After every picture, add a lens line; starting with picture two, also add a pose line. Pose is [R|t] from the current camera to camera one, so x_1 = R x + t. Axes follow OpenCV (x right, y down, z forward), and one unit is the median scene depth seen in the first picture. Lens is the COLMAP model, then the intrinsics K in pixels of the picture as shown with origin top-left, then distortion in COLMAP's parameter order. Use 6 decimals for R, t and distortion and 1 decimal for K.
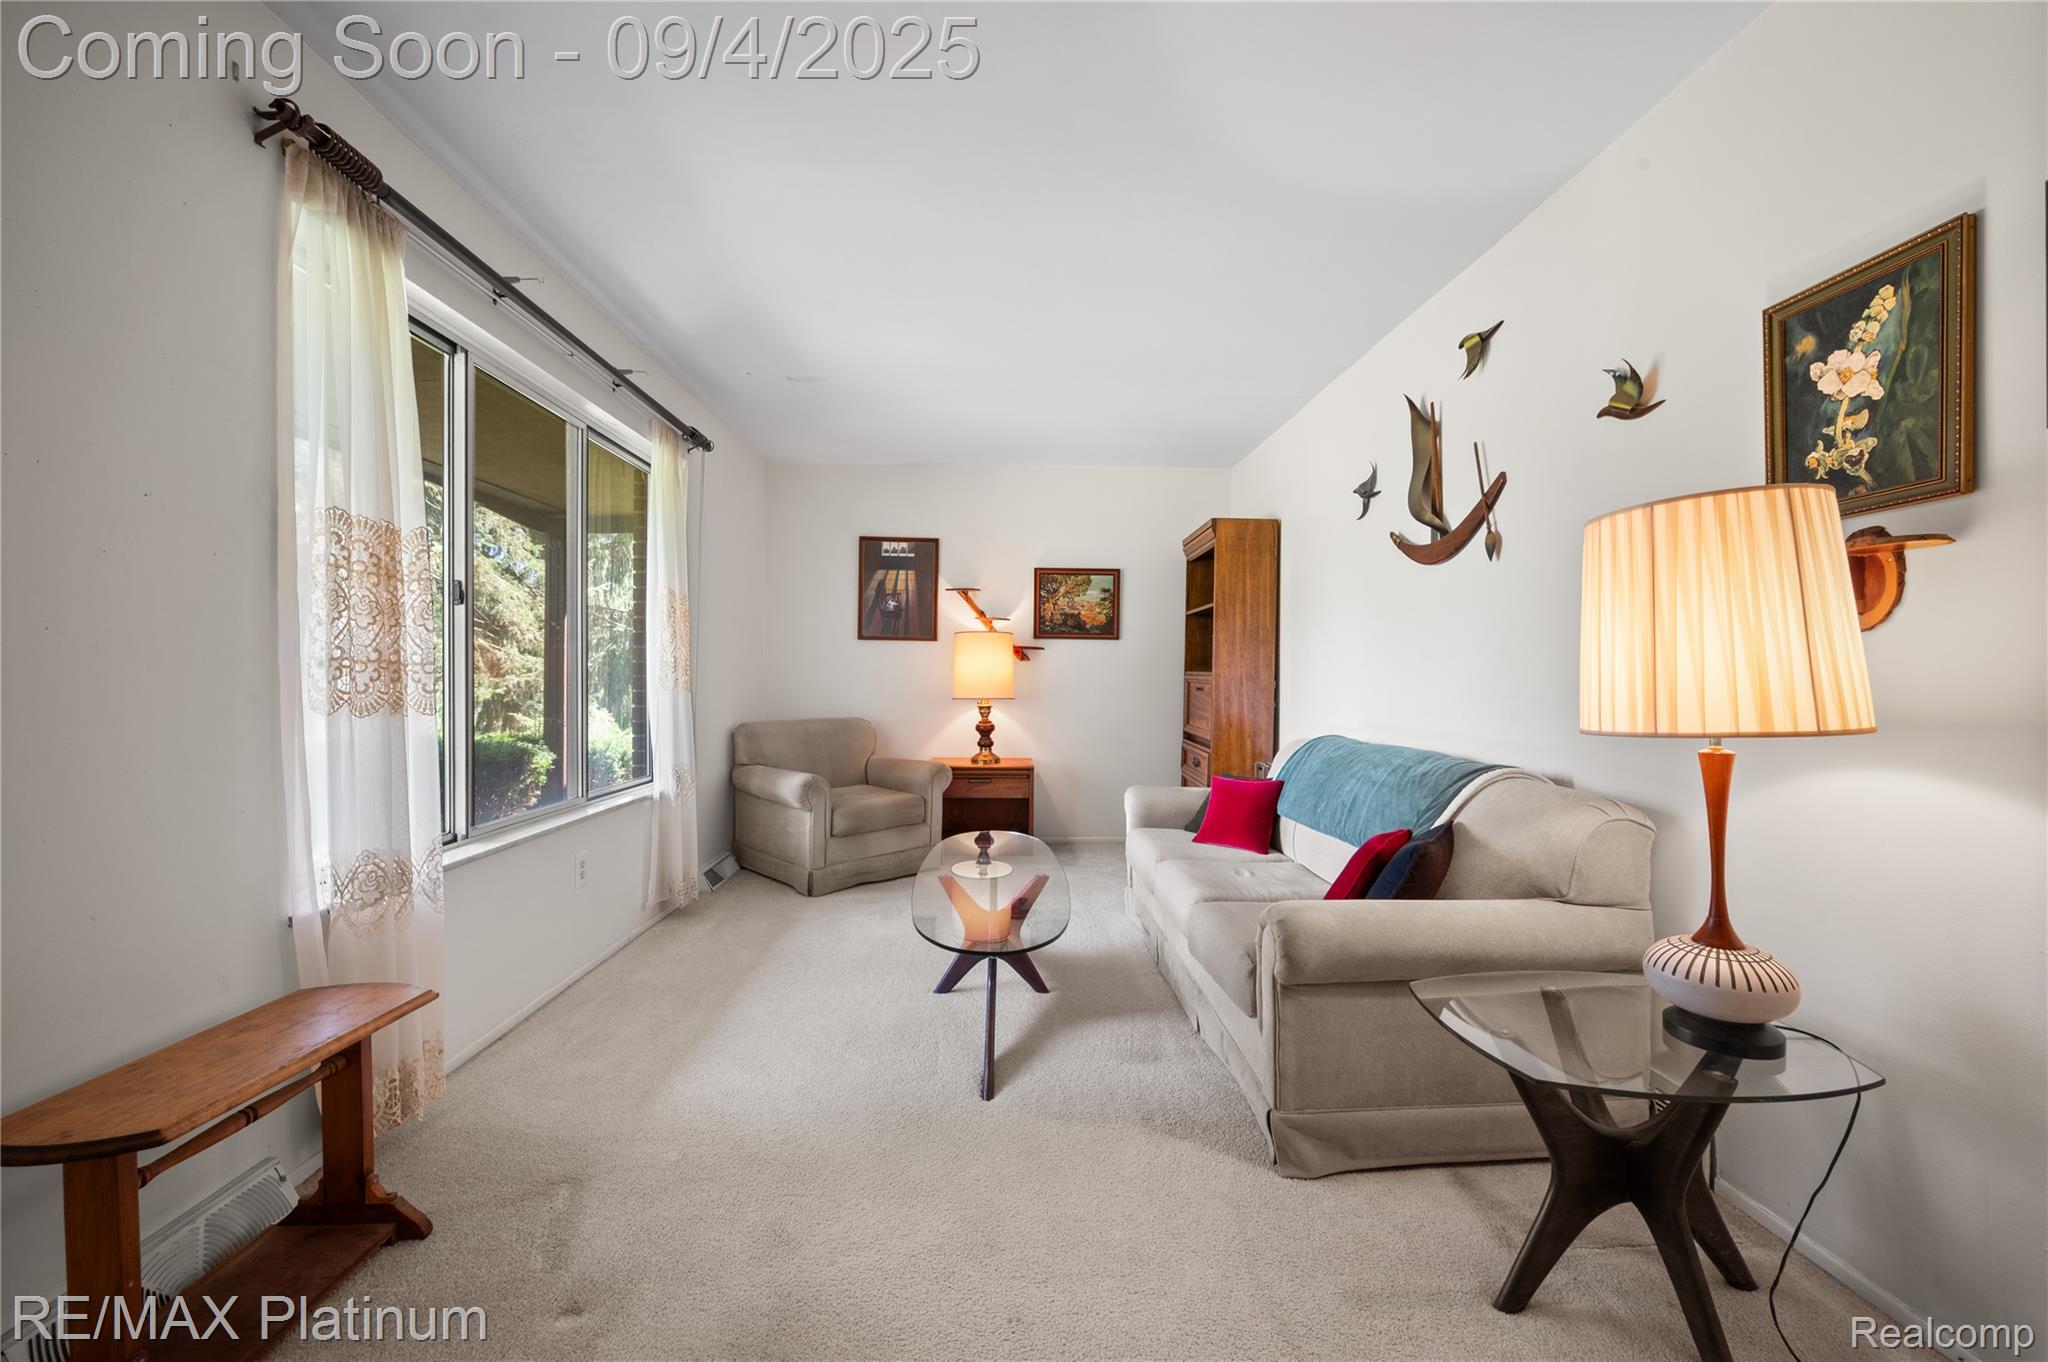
lens RADIAL K [[817.9, 0, 1018.4], [0, 817.9, 692.8], [0, 0, 1]] dist [-0.000421, -0.000530]
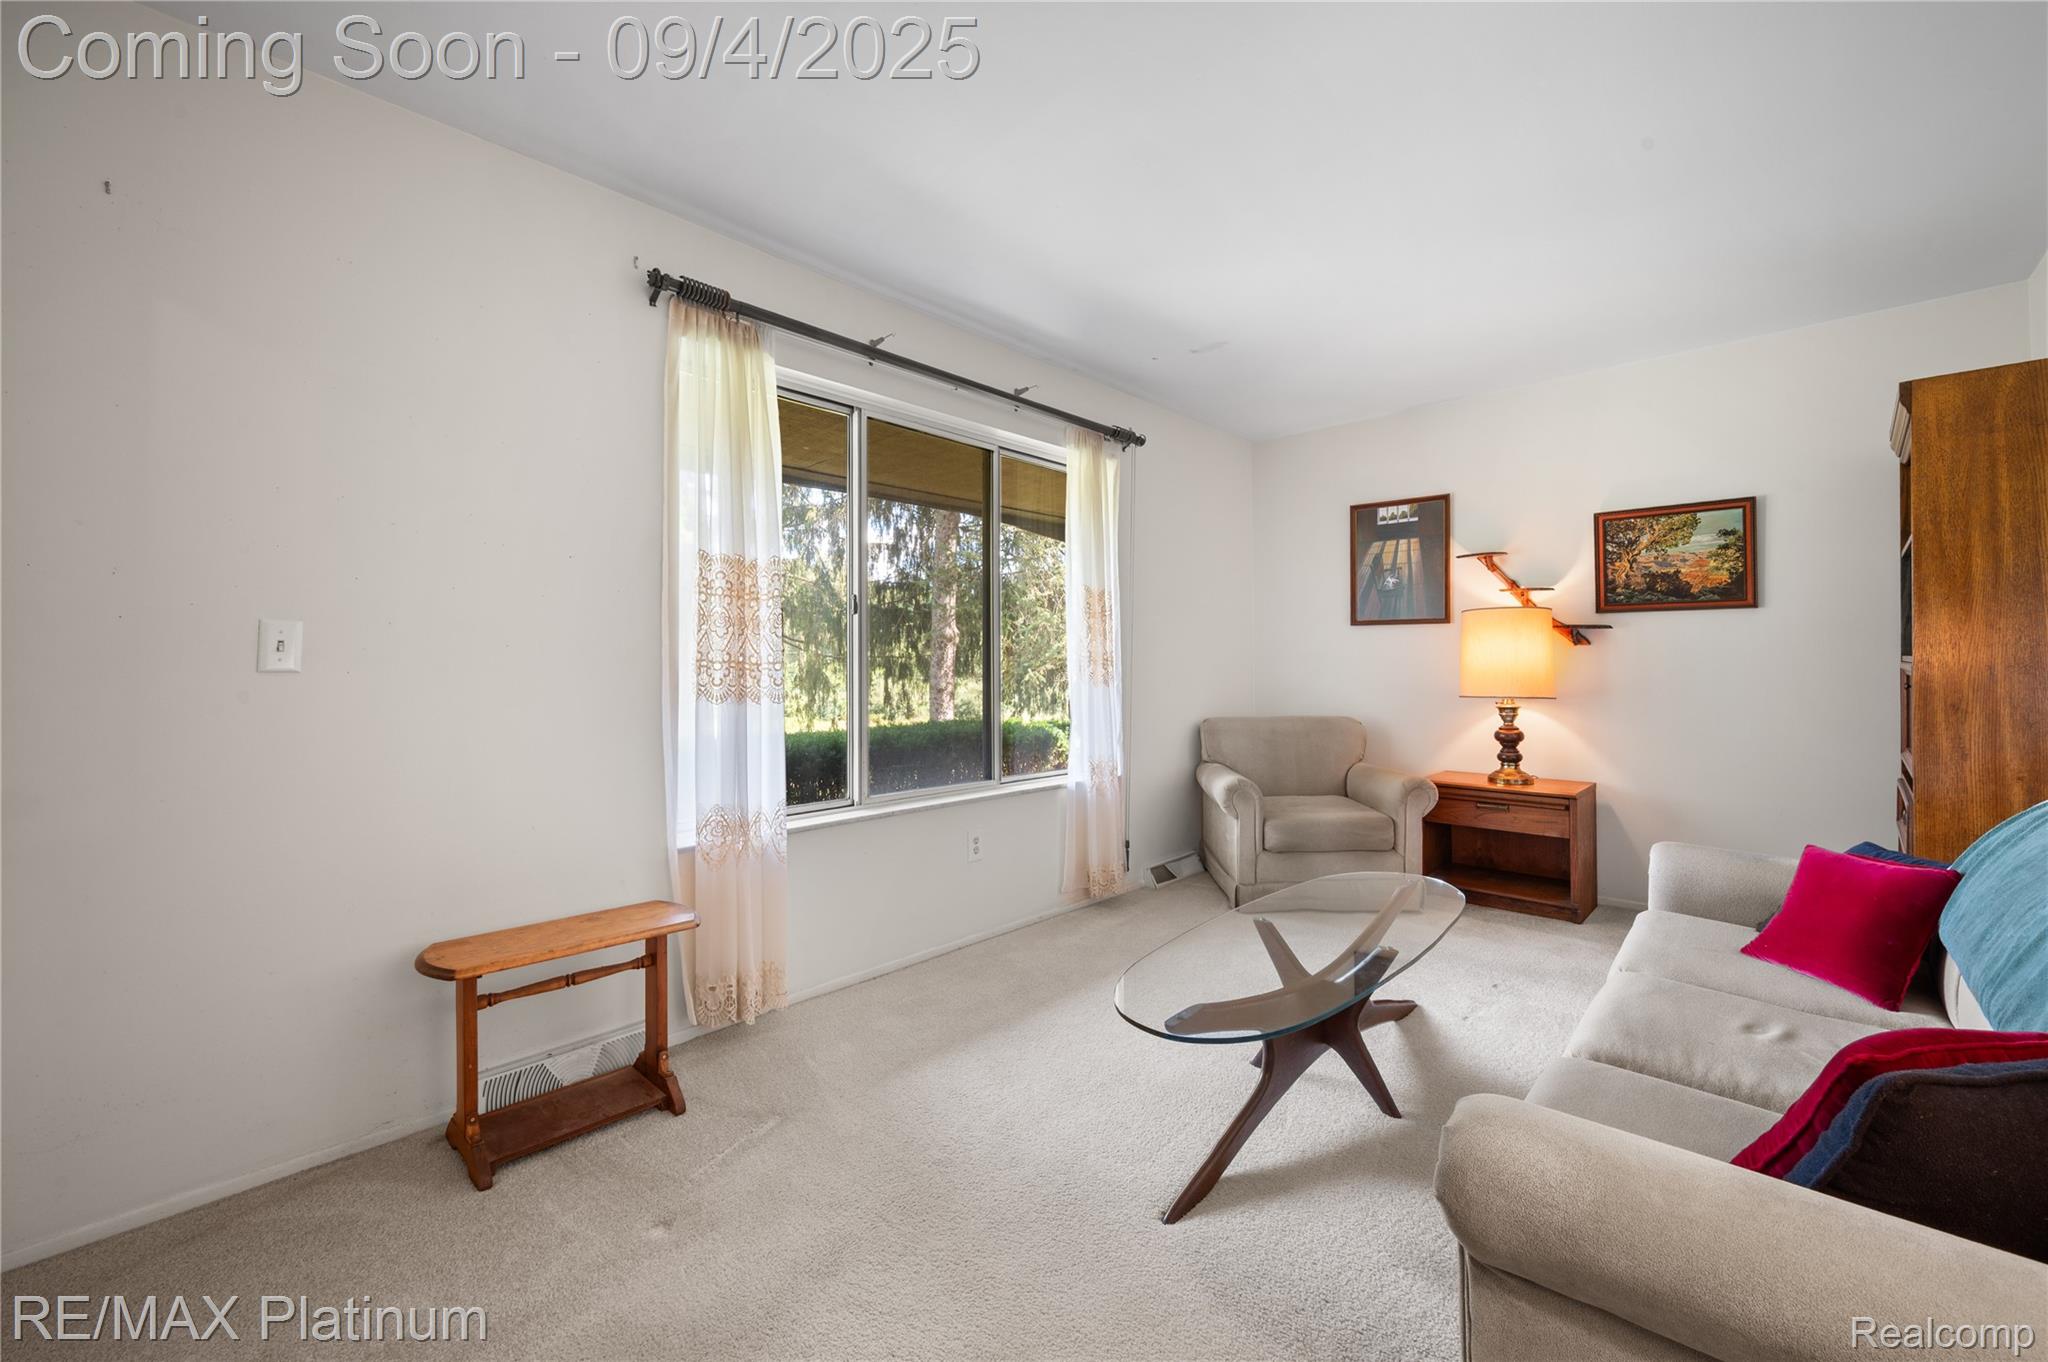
lens RADIAL K [[823.3, 0, 1017.9], [0, 823.3, 661.2], [0, 0, 1]] dist [-0.000150, -0.000376]
pose [[0.699350, -0.013536, -0.714651, 0.195431], [-0.006981, 0.999644, -0.025765, -0.003287], [0.714745, 0.023008, 0.699006, 0.161290]]
